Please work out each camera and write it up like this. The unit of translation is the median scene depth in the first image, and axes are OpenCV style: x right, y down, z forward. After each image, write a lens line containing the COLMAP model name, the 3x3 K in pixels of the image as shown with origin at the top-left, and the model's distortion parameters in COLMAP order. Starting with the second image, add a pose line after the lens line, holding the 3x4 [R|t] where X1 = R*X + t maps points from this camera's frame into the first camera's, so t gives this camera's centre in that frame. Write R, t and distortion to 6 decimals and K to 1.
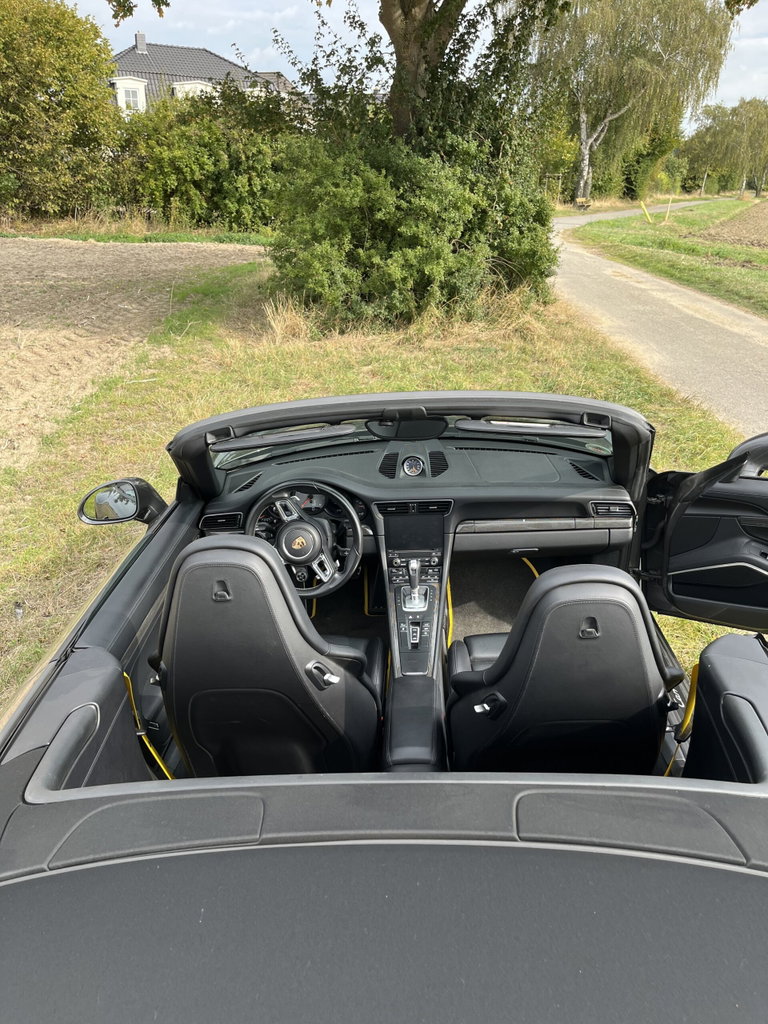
lens RADIAL K [[797.6, 0, 384.0], [0, 797.6, 512.0], [0, 0, 1]] dist [0.156036, -0.182255]
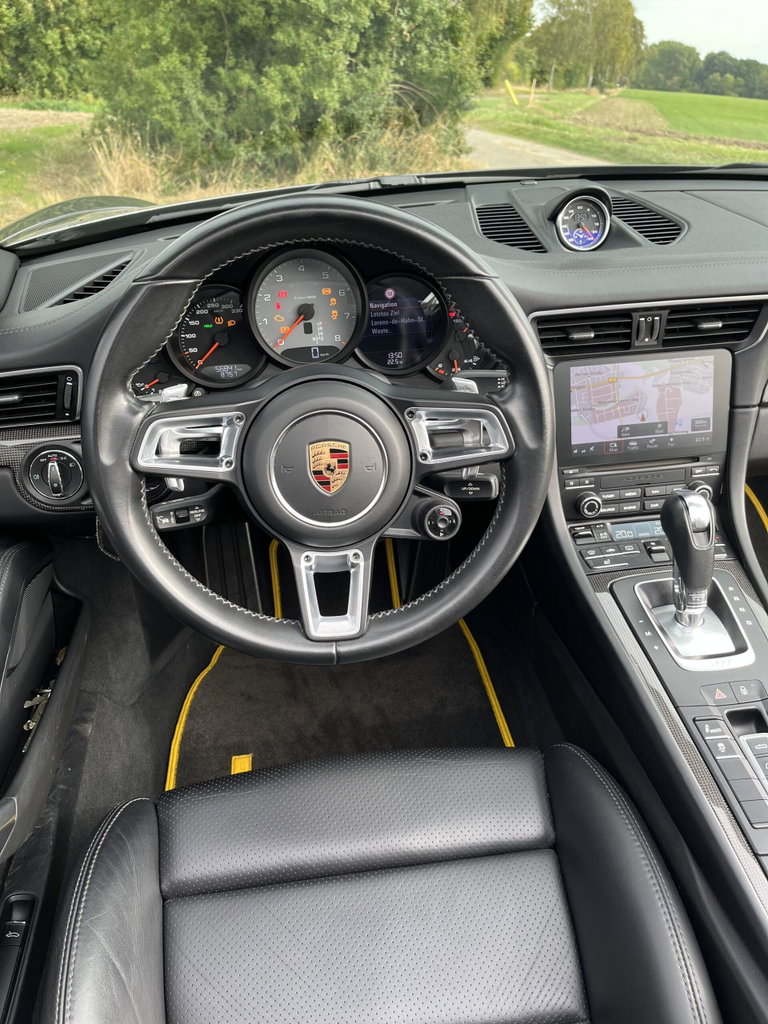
lens RADIAL K [[797.6, 0, 384.0], [0, 797.6, 512.0], [0, 0, 1]] dist [0.156036, -0.182255]
pose [[0.983906, -0.066402, 0.165891, -0.034296], [0.049191, 0.993171, 0.105786, 0.007561], [-0.171783, -0.095923, 0.980454, 0.193701]]
